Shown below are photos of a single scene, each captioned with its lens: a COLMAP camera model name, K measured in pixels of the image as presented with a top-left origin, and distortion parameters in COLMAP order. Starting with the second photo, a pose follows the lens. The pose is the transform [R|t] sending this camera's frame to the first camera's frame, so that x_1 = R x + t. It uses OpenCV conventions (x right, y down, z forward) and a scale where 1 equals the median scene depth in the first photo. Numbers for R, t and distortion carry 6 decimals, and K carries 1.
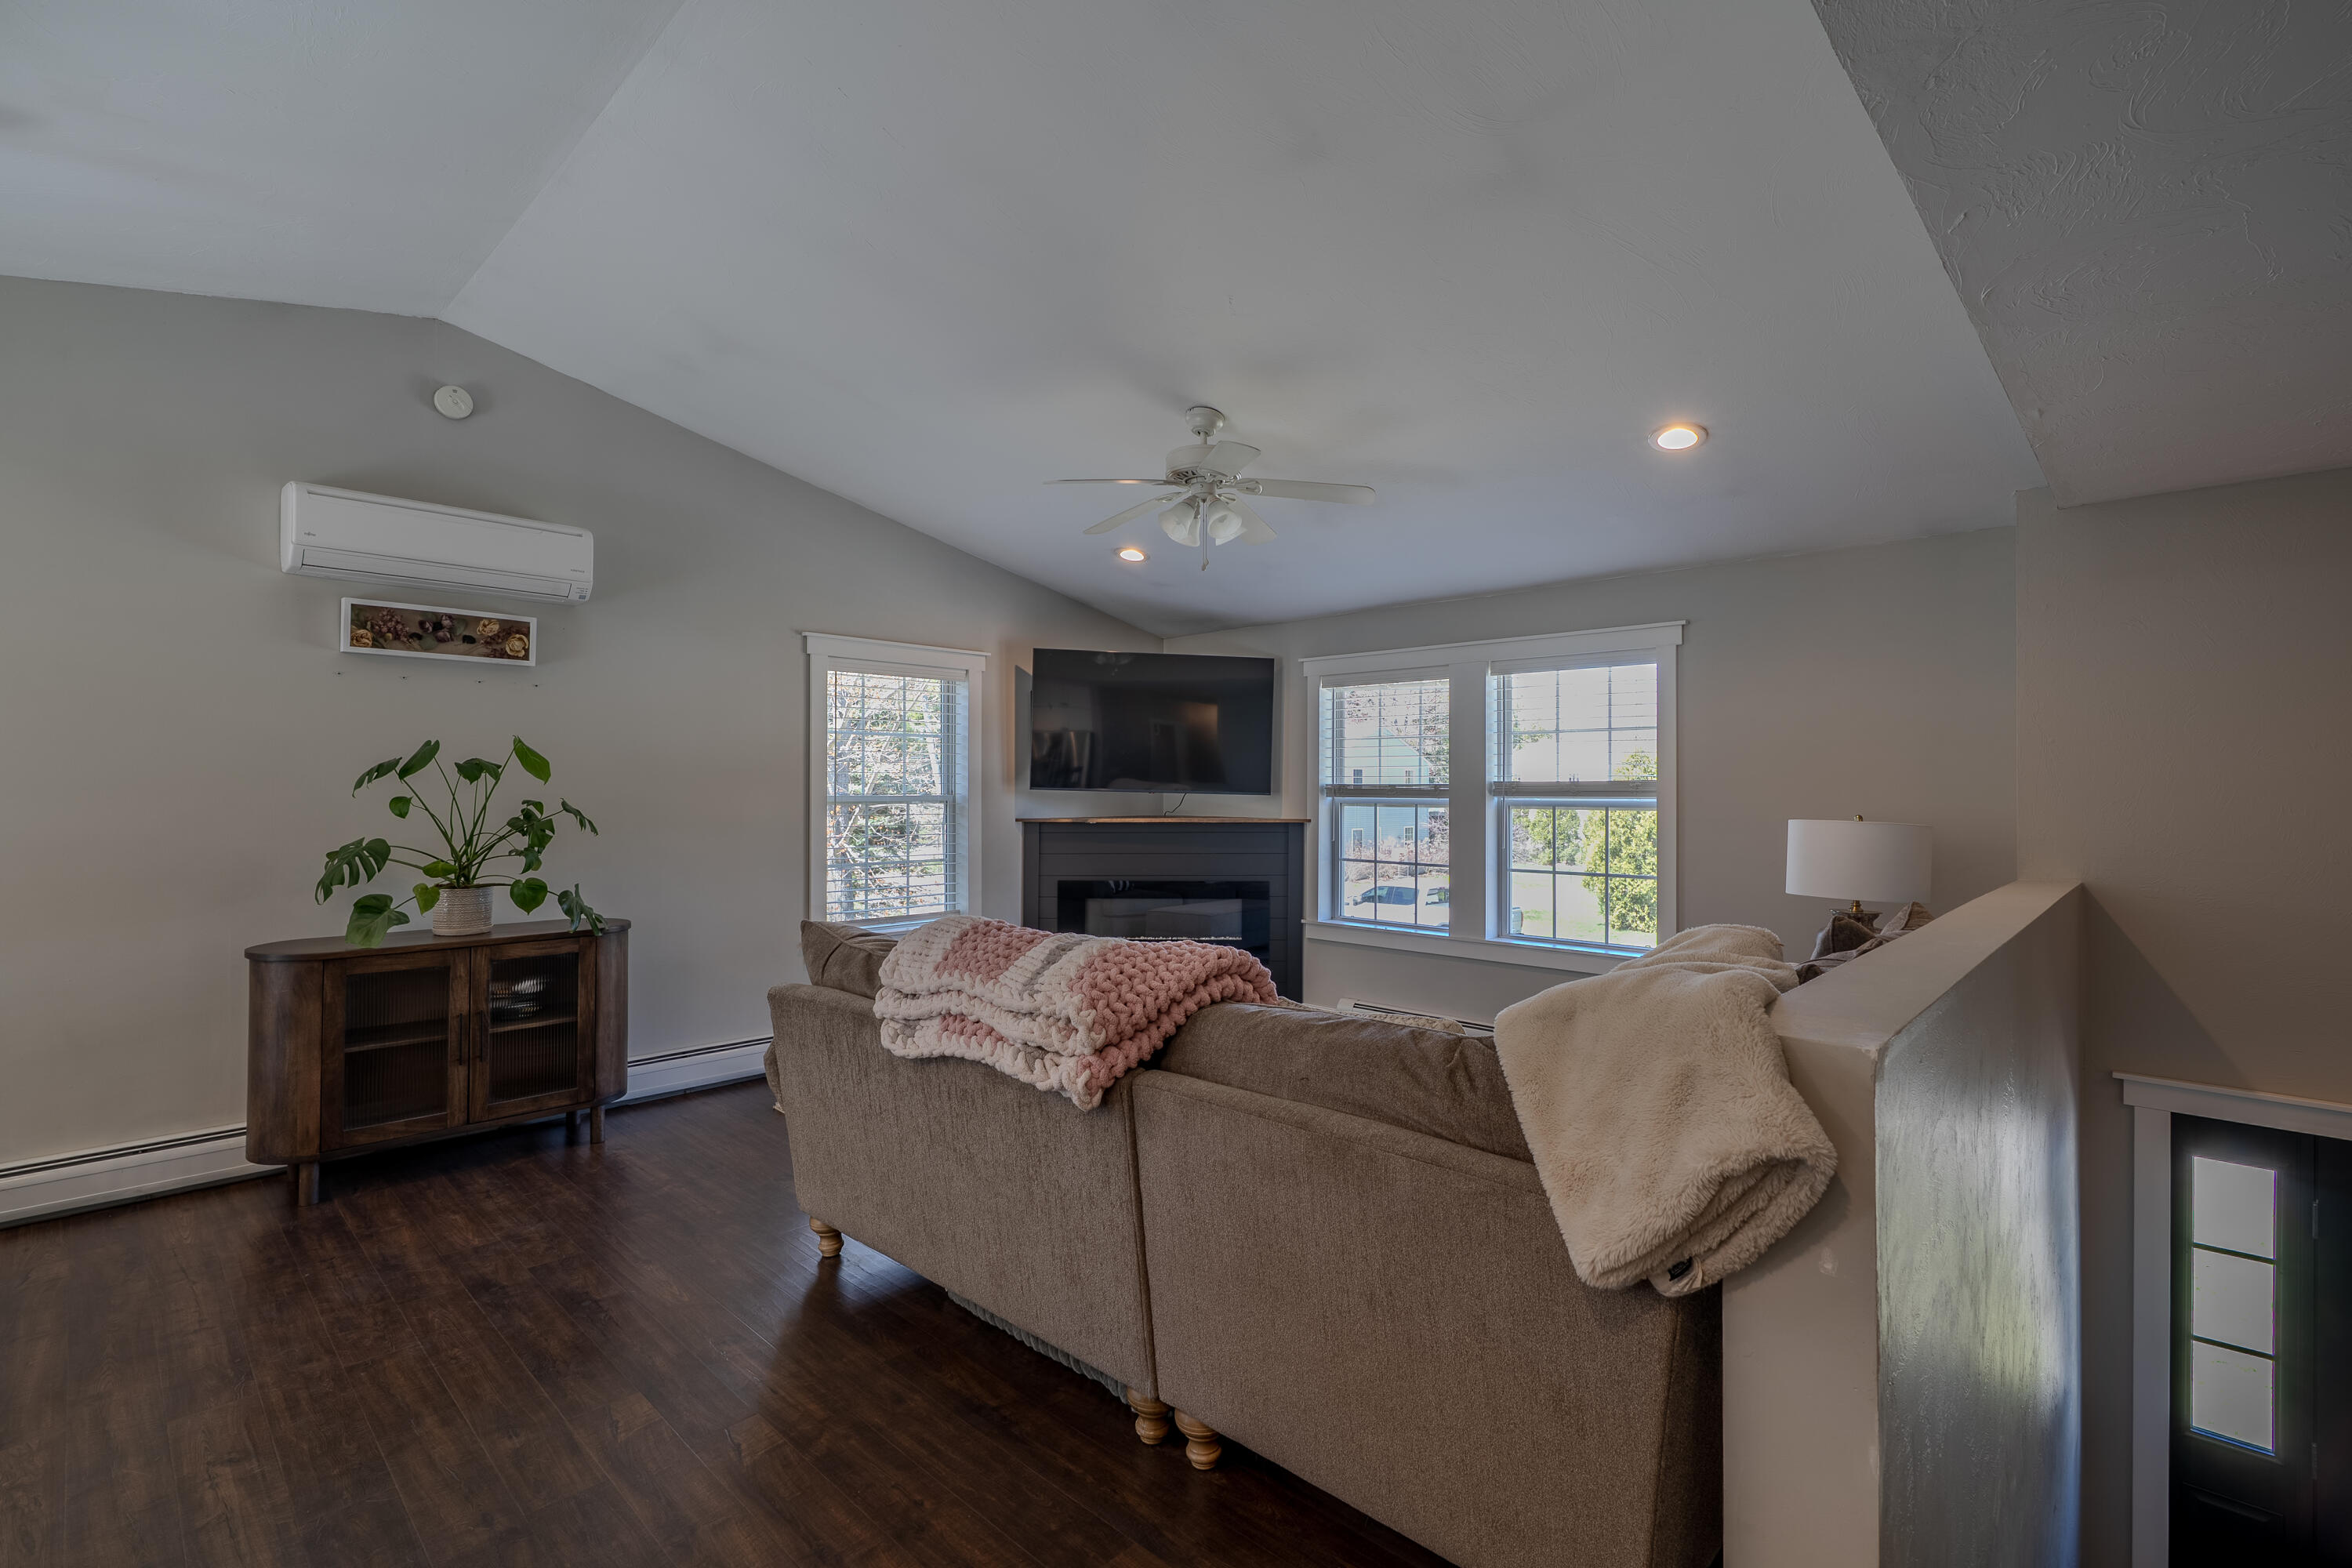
lens RADIAL K [[1052.7, 0, 1191.8], [0, 1052.7, 781.8], [0, 0, 1]] dist [-0.002964, 0.002714]
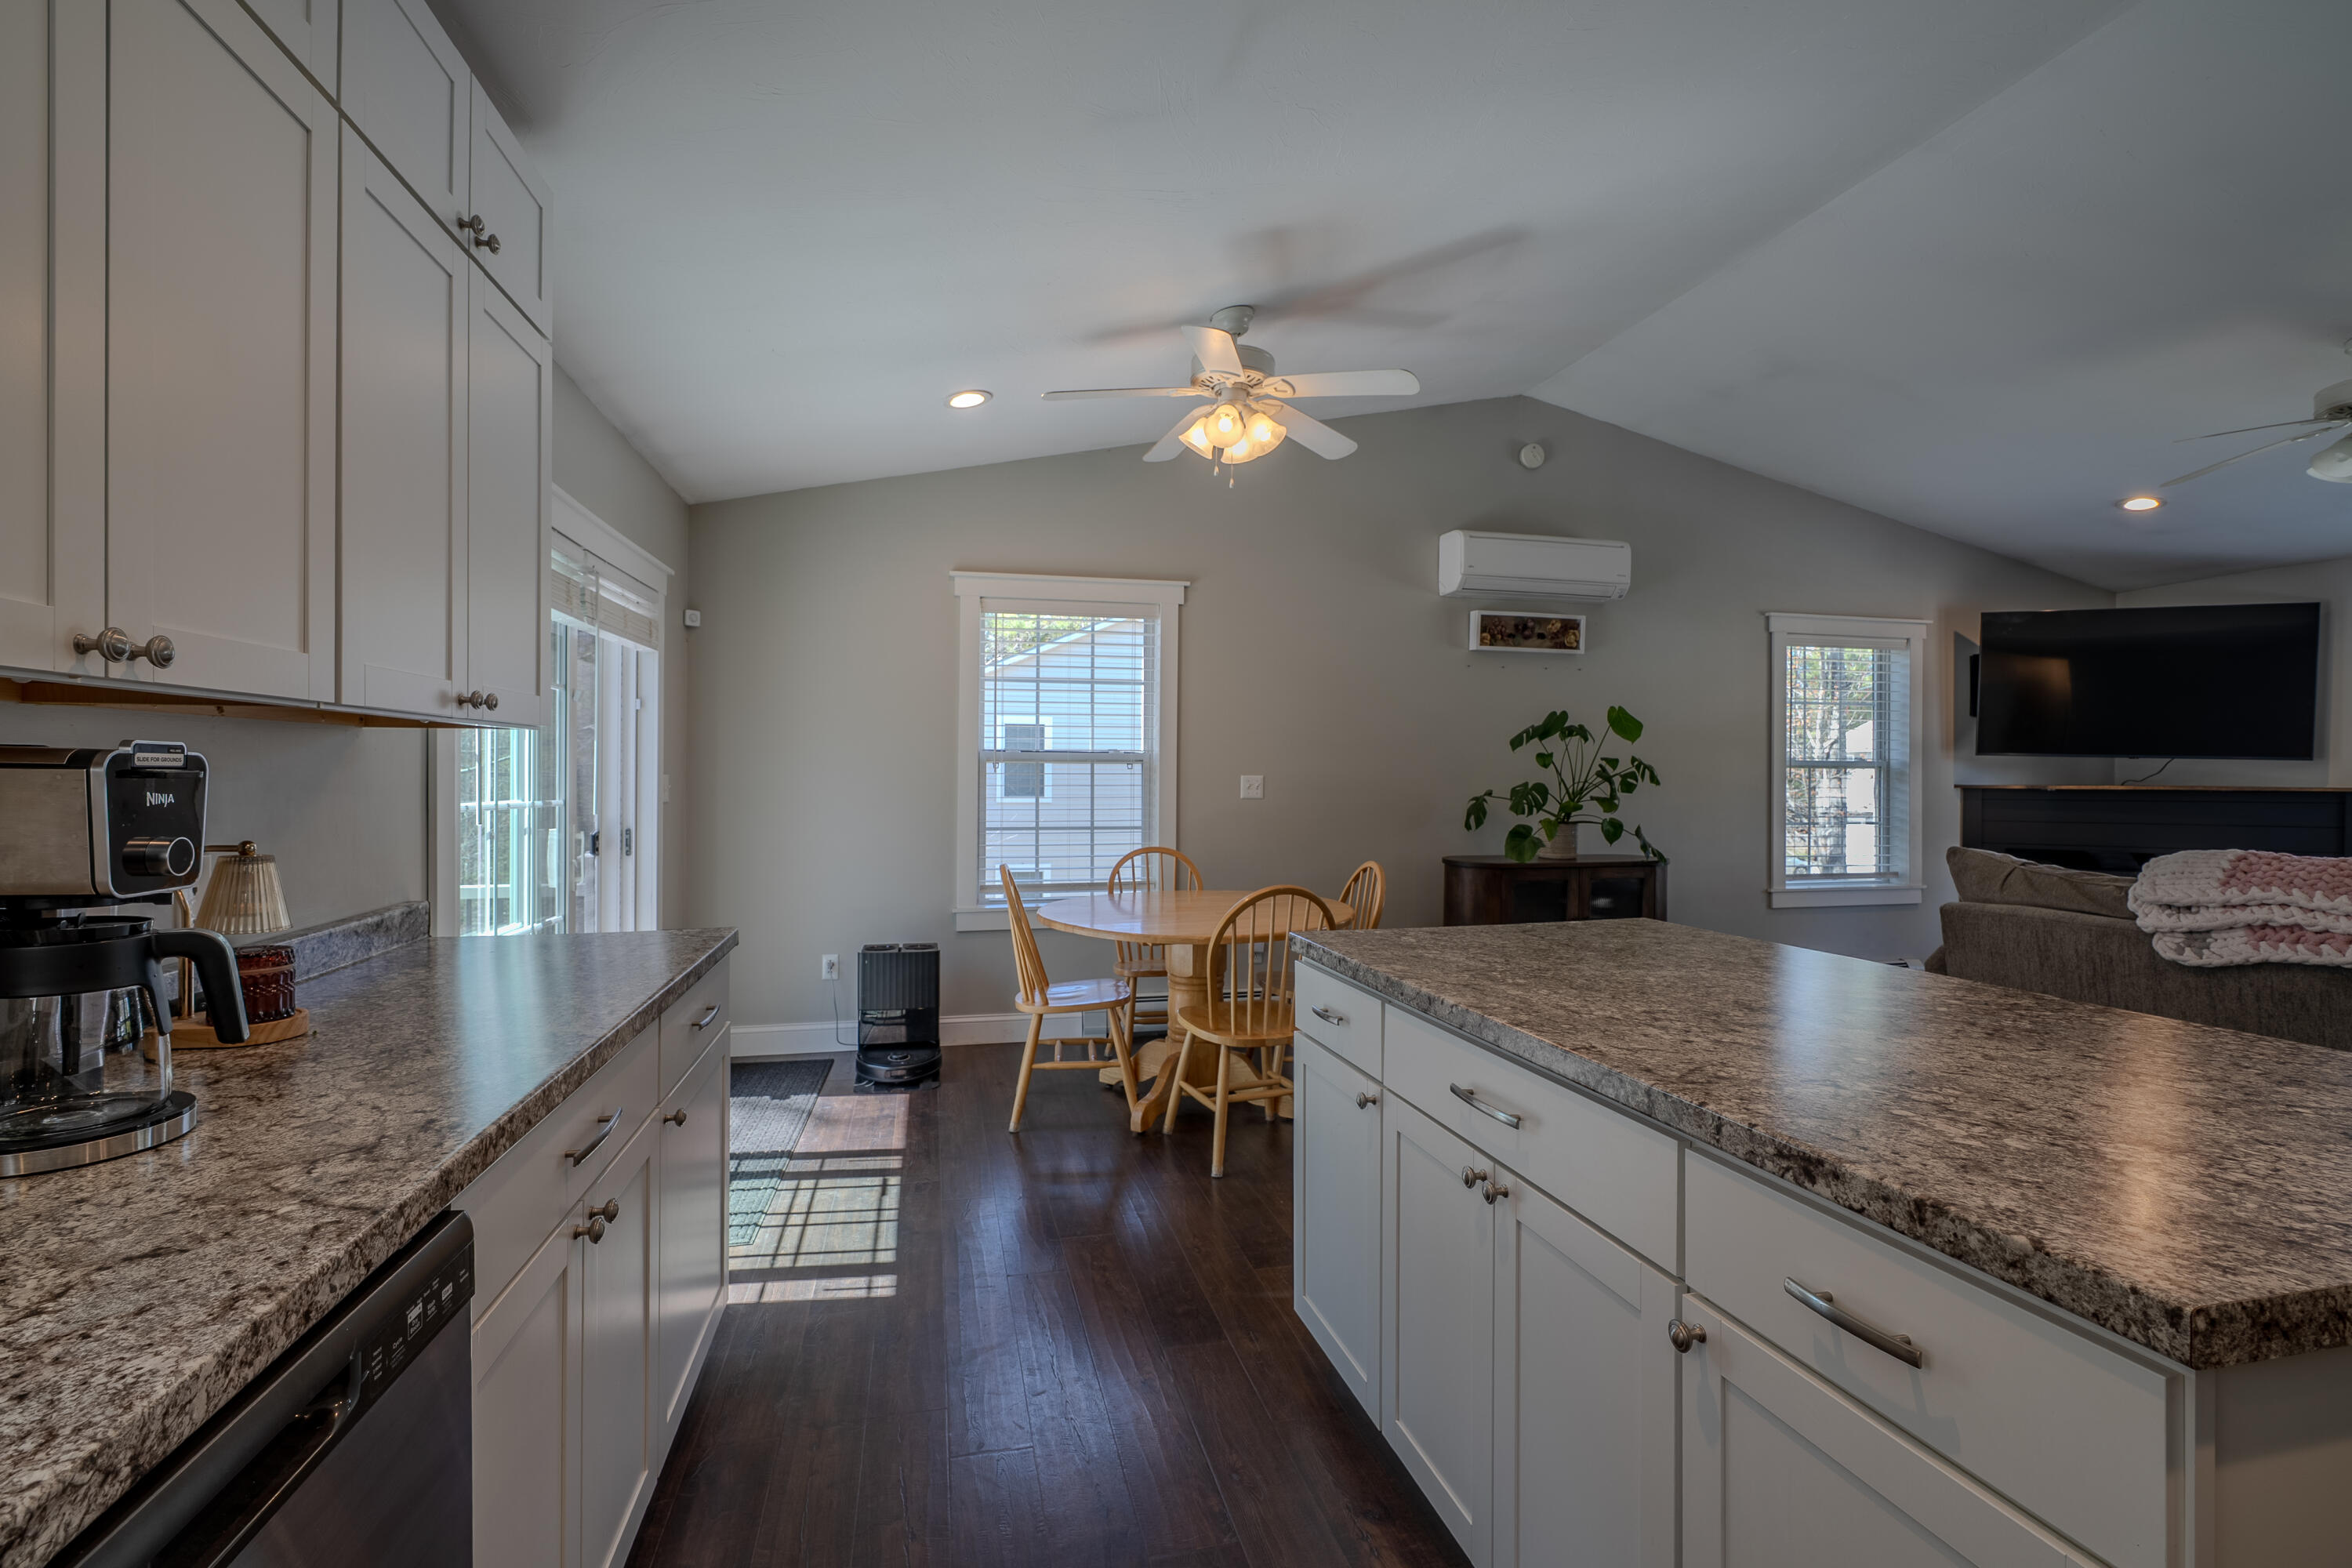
lens RADIAL K [[1052.7, 0, 1218.8], [0, 1052.7, 767.8], [0, 0, 1]] dist [-0.002964, 0.002714]
pose [[0.845902, -0.001039, -0.533337, -0.343385], [0.000616, 0.999999, -0.000971, 0.030372], [0.533338, 0.000493, 0.845902, -0.331146]]
